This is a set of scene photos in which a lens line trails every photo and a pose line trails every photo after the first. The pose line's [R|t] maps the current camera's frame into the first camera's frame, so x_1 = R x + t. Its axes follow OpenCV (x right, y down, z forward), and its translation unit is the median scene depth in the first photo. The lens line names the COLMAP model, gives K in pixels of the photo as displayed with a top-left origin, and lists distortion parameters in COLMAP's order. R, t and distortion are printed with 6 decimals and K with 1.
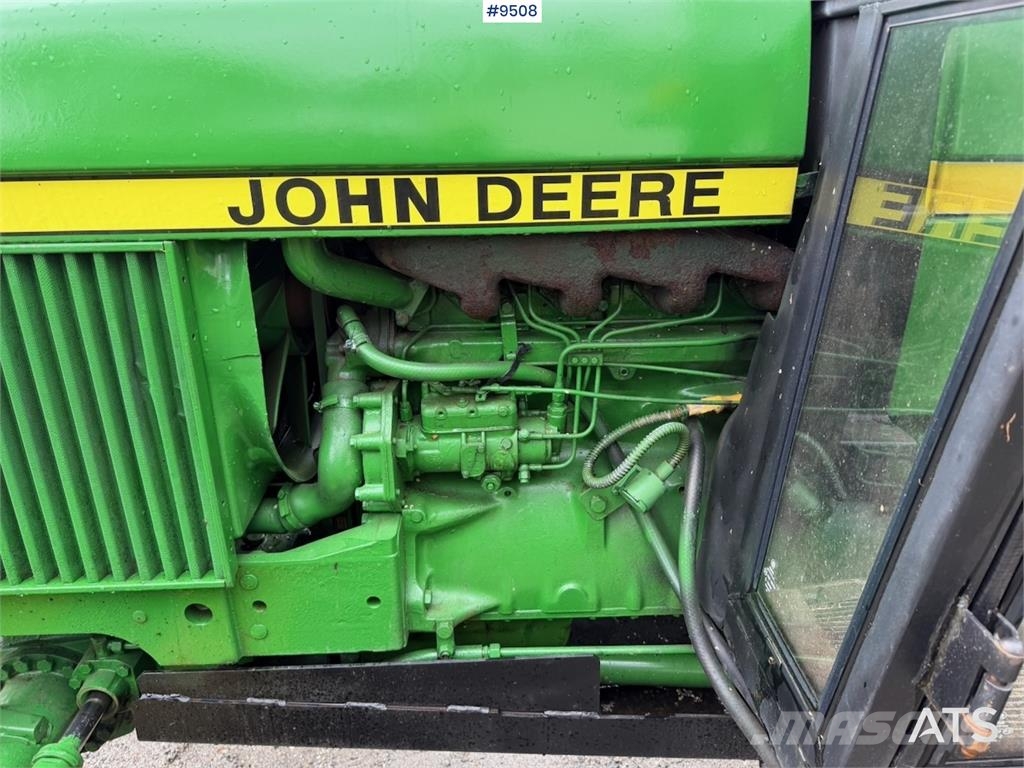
lens RADIAL K [[727.5, 0, 514.8], [0, 727.5, 387.6], [0, 0, 1]] dist [0.059675, -0.078165]
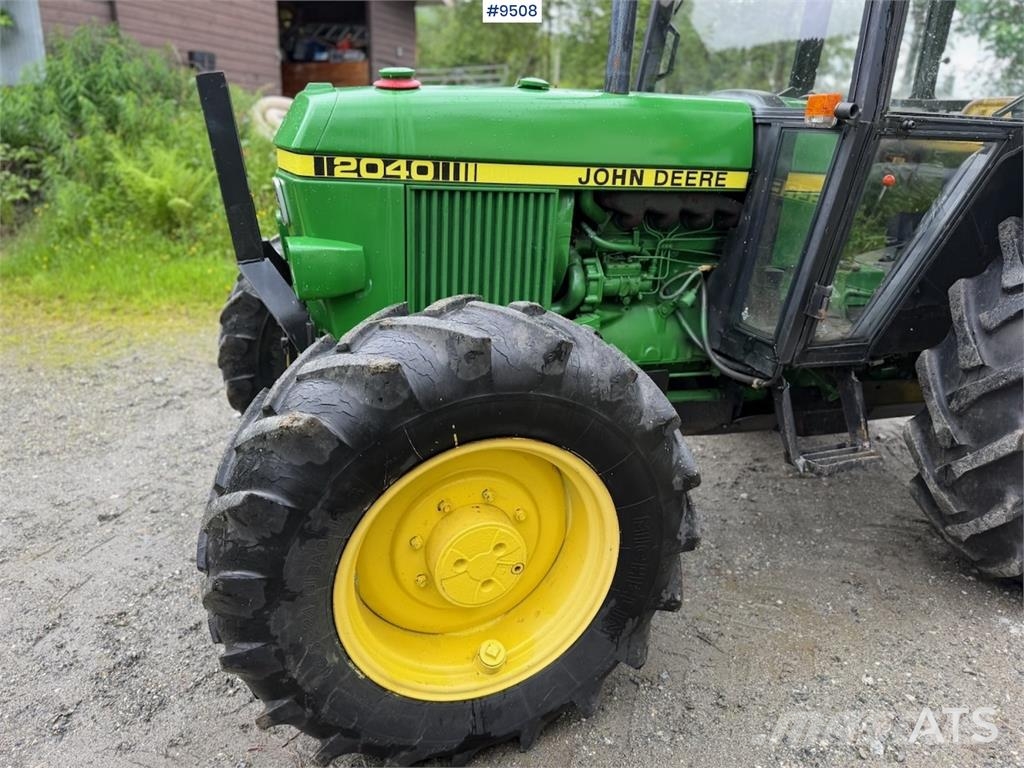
lens RADIAL K [[727.5, 0, 507.1], [0, 727.5, 390.1], [0, 0, 1]] dist [0.059675, -0.078165]
pose [[0.953181, -0.044846, 0.299055, -1.481689], [0.057228, 0.997823, -0.032771, 0.626834], [-0.296935, 0.048351, 0.953673, -1.513329]]
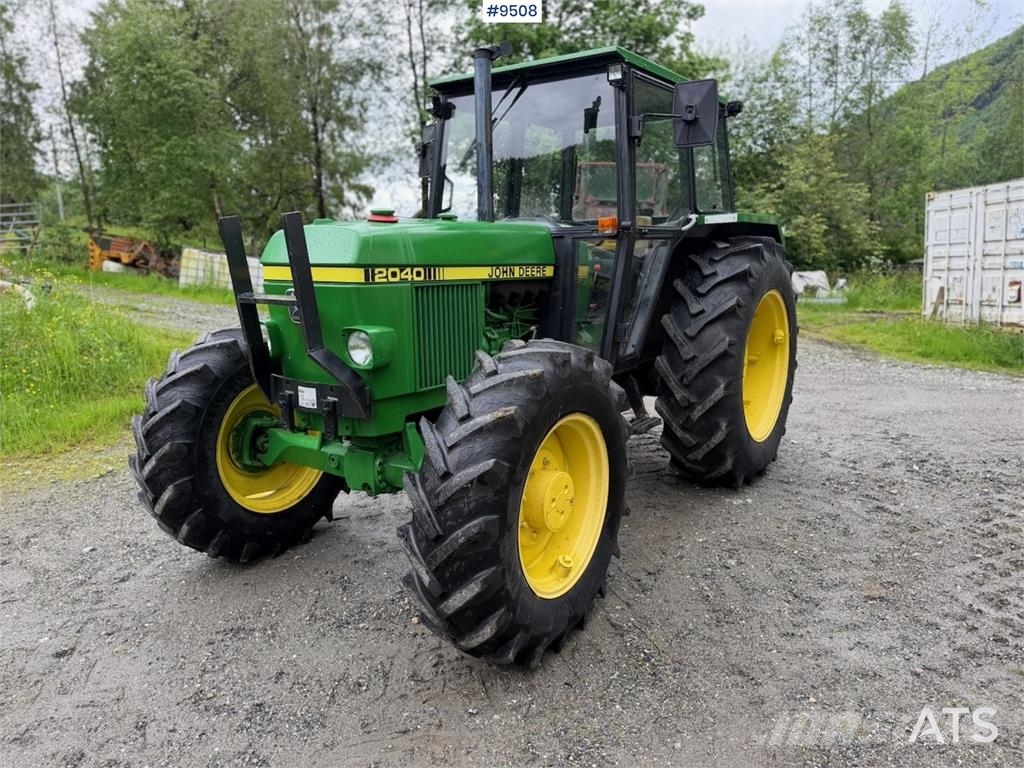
lens RADIAL K [[727.5, 0, 512.4], [0, 727.5, 392.8], [0, 0, 1]] dist [0.059675, -0.078165]
pose [[0.605079, -0.136800, 0.784325, -3.673699], [0.309165, 0.948193, -0.073128, 0.763506], [-0.733687, 0.286734, 0.616025, -1.521680]]
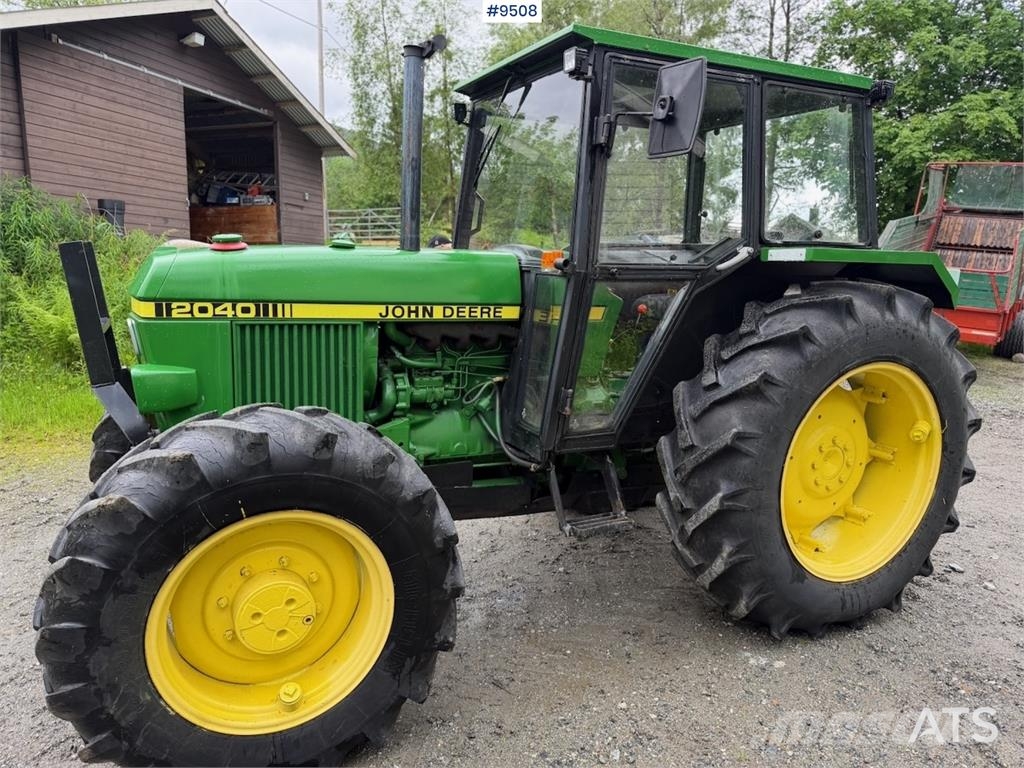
lens RADIAL K [[727.5, 0, 516.1], [0, 727.5, 394.2], [0, 0, 1]] dist [0.059675, -0.078165]
pose [[0.916472, -0.027864, 0.399127, -1.183730], [0.108373, 0.977568, -0.180601, 0.849828], [-0.385141, 0.208770, 0.898933, -2.357526]]
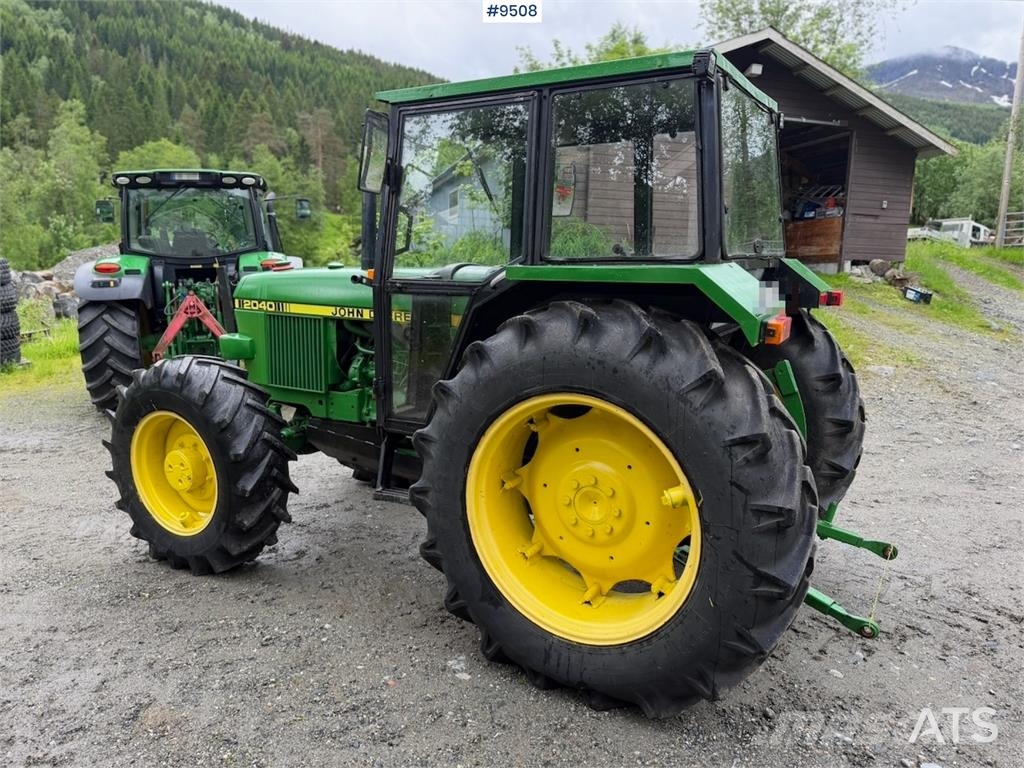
lens RADIAL K [[727.5, 0, 503.1], [0, 727.5, 394.0], [0, 0, 1]] dist [0.059675, -0.078165]
pose [[0.840625, 0.128216, -0.526223, 3.413176], [-0.229812, 0.964217, -0.132182, 0.720943], [0.490445, 0.232048, 0.840010, -2.627064]]
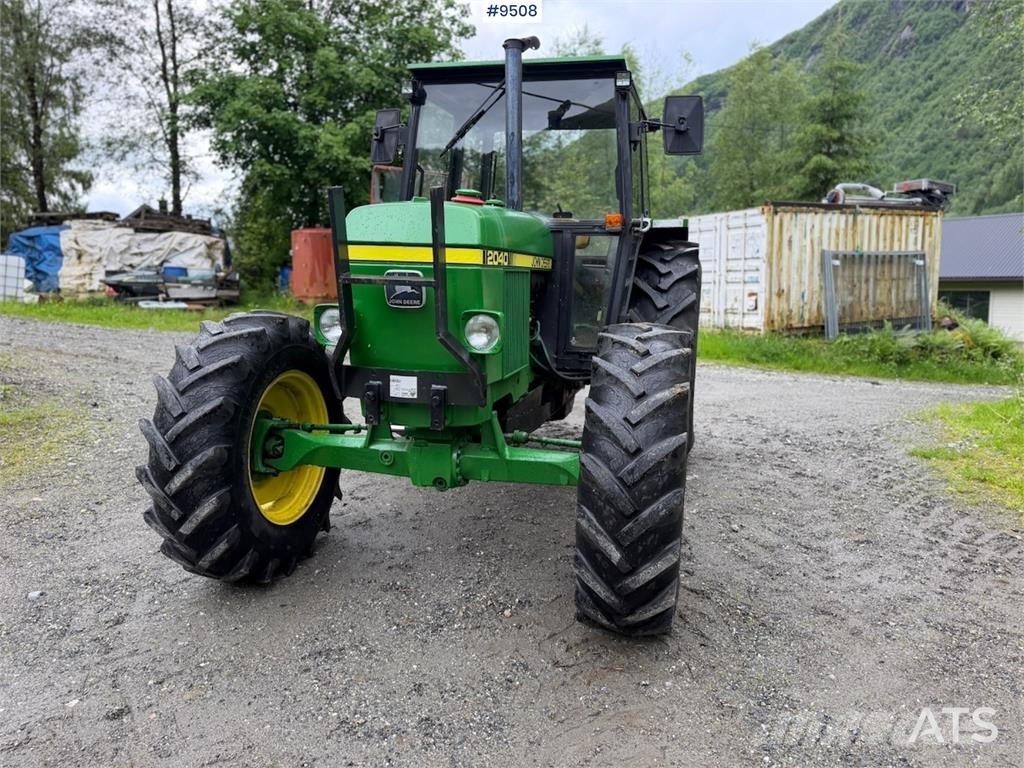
lens RADIAL K [[727.5, 0, 517.7], [0, 727.5, 389.7], [0, 0, 1]] dist [0.059675, -0.078165]
pose [[0.277762, -0.137109, 0.950815, -4.509100], [0.349489, 0.936362, 0.032928, 0.285730], [-0.894822, 0.323153, 0.308004, -0.024891]]
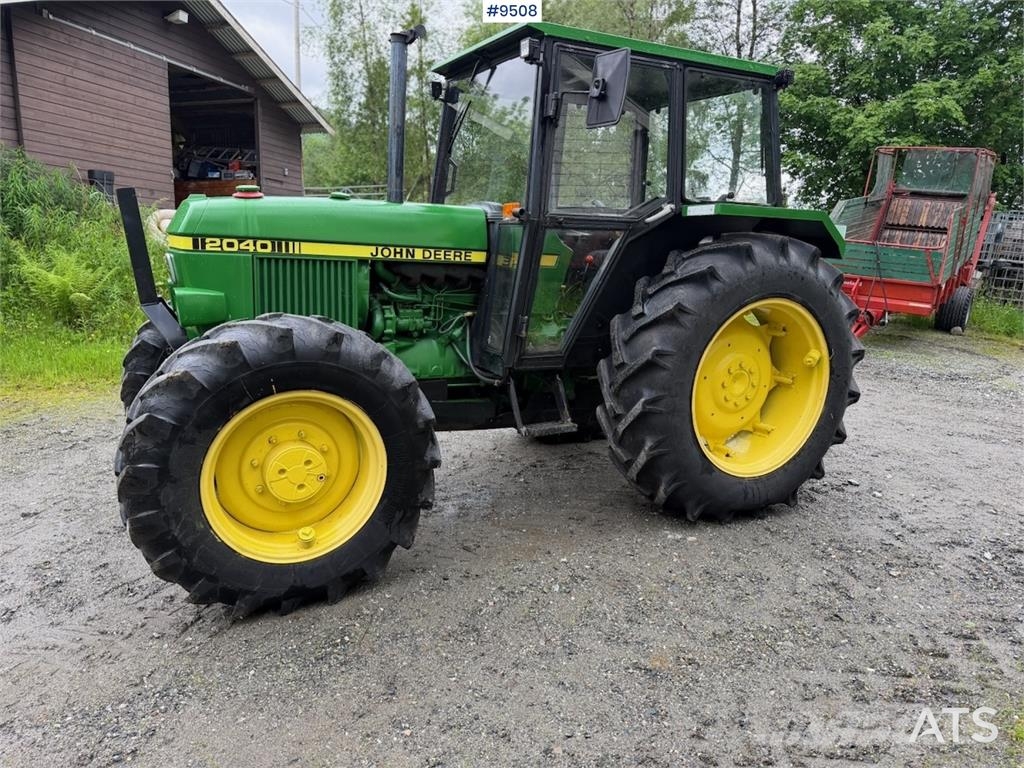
lens RADIAL K [[727.5, 0, 515.4], [0, 727.5, 397.2], [0, 0, 1]] dist [0.059675, -0.078165]
pose [[0.903096, -0.034950, 0.428014, -1.481753], [0.110464, 0.982051, -0.152886, 1.355702], [-0.414988, 0.185351, 0.890747, -3.073951]]
